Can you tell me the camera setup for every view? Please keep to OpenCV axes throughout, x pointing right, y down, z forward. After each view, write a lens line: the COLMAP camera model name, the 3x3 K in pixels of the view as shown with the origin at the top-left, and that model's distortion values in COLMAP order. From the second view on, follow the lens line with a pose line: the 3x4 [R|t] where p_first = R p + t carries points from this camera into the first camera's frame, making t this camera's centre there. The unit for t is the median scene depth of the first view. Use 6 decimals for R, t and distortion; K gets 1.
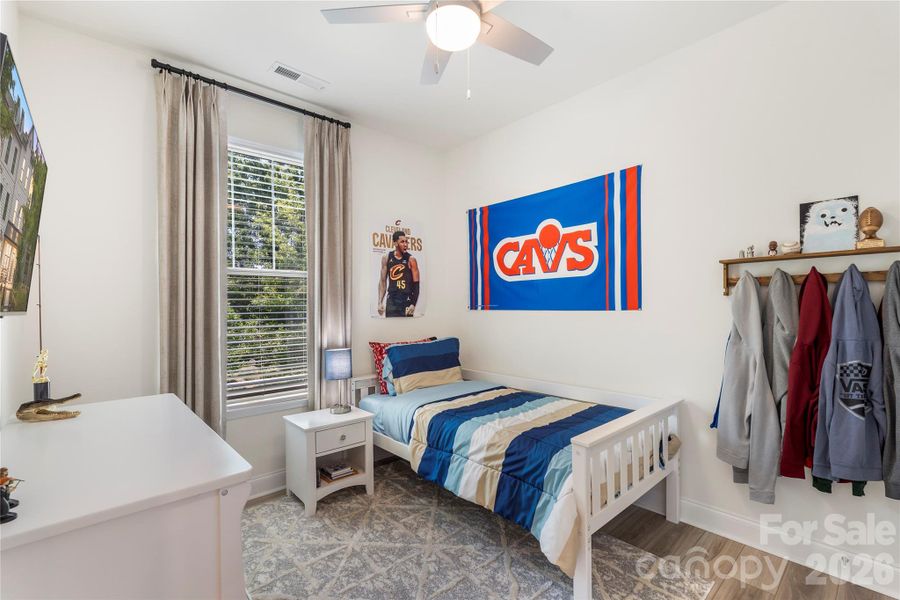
lens RADIAL K [[394.9, 0, 449.7], [0, 394.9, 305.3], [0, 0, 1]] dist [-0.000092, -0.000098]
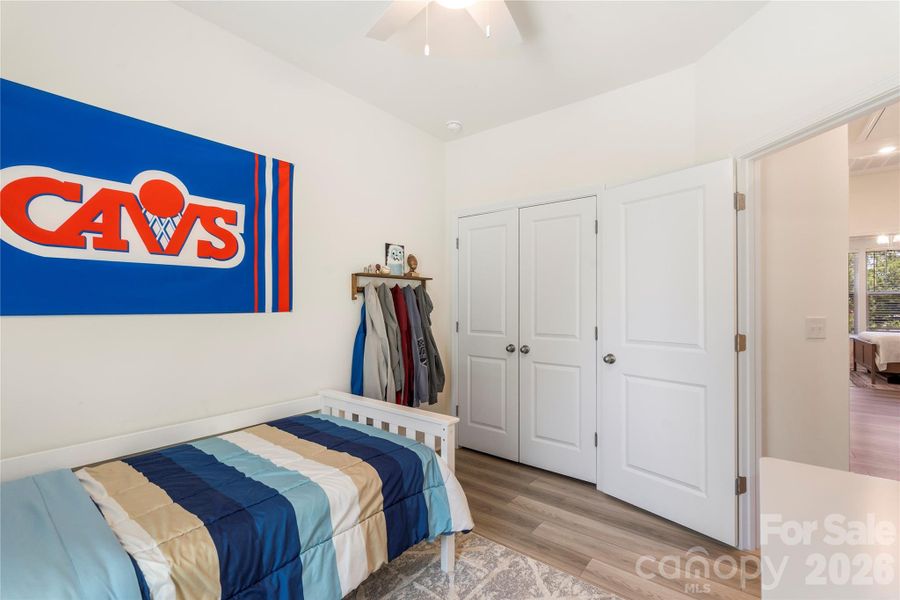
lens RADIAL K [[394.9, 0, 450.1], [0, 394.9, 301.0], [0, 0, 1]] dist [-0.000092, -0.000098]
pose [[-0.155703, 0.017342, 0.987652, -0.489298], [-0.004261, 0.999825, -0.018228, 0.001605], [-0.987795, -0.007046, -0.155602, 0.689100]]
